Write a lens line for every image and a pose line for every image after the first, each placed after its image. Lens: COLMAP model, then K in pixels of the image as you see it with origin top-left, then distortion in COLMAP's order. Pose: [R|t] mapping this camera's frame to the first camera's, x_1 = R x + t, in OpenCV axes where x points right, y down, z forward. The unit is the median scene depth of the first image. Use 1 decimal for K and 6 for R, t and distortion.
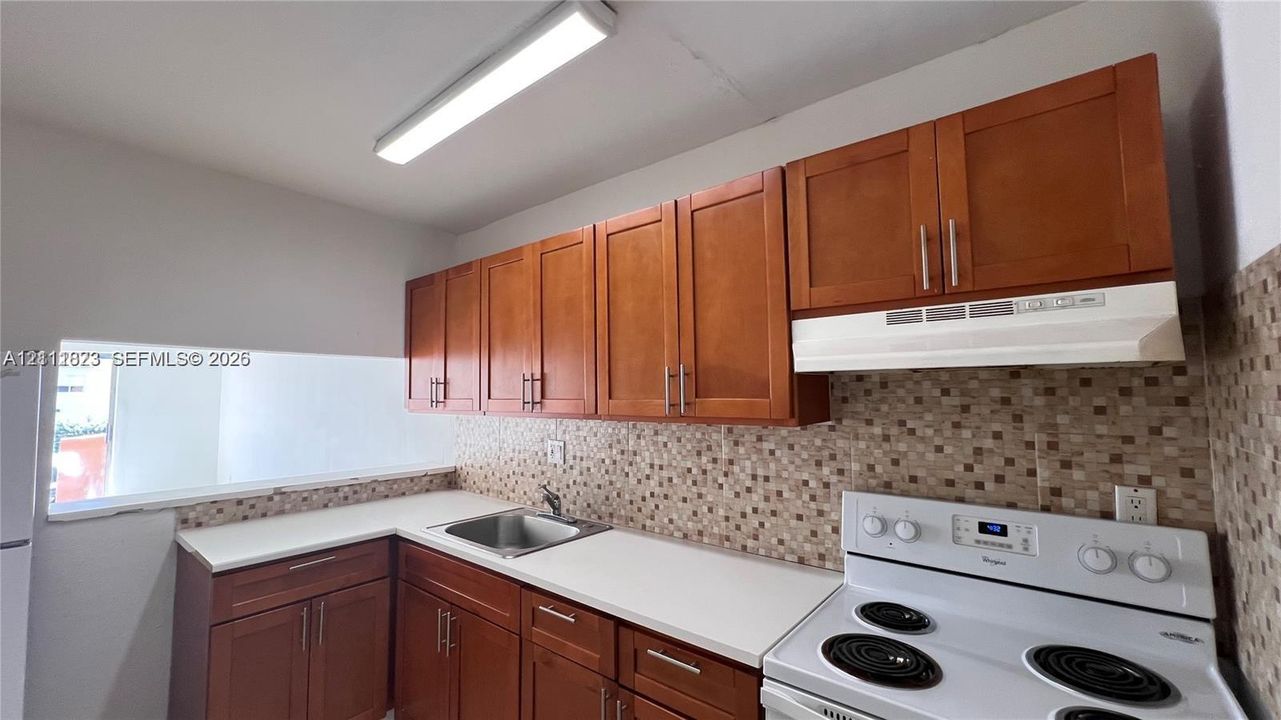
lens RADIAL K [[507.6, 0, 640.5], [0, 507.6, 360.0], [0, 0, 1]] dist [0.000542, -0.000047]
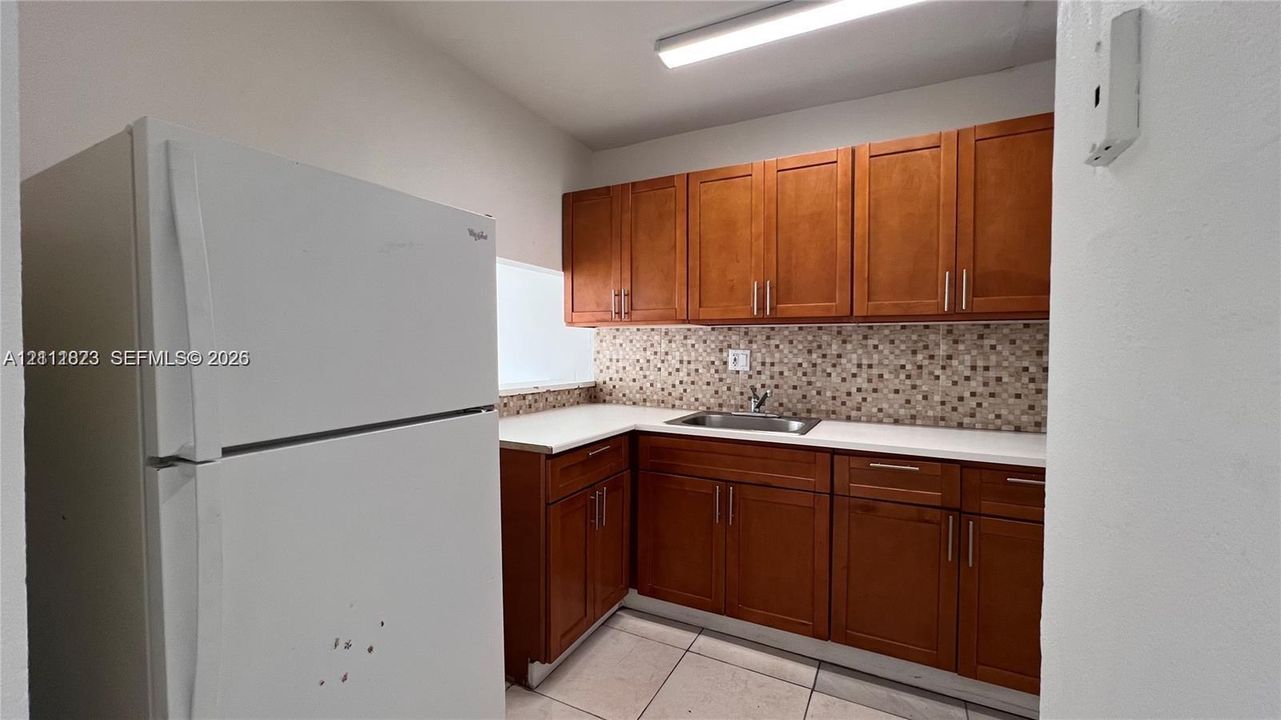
lens RADIAL K [[507.6, 0, 640.5], [0, 507.6, 360.0], [0, 0, 1]] dist [0.000542, -0.000047]
pose [[0.977507, 0.005634, 0.210828, -0.667310], [-0.025016, 0.995683, 0.089379, 0.096689], [-0.209414, -0.092643, 0.973428, -0.029105]]
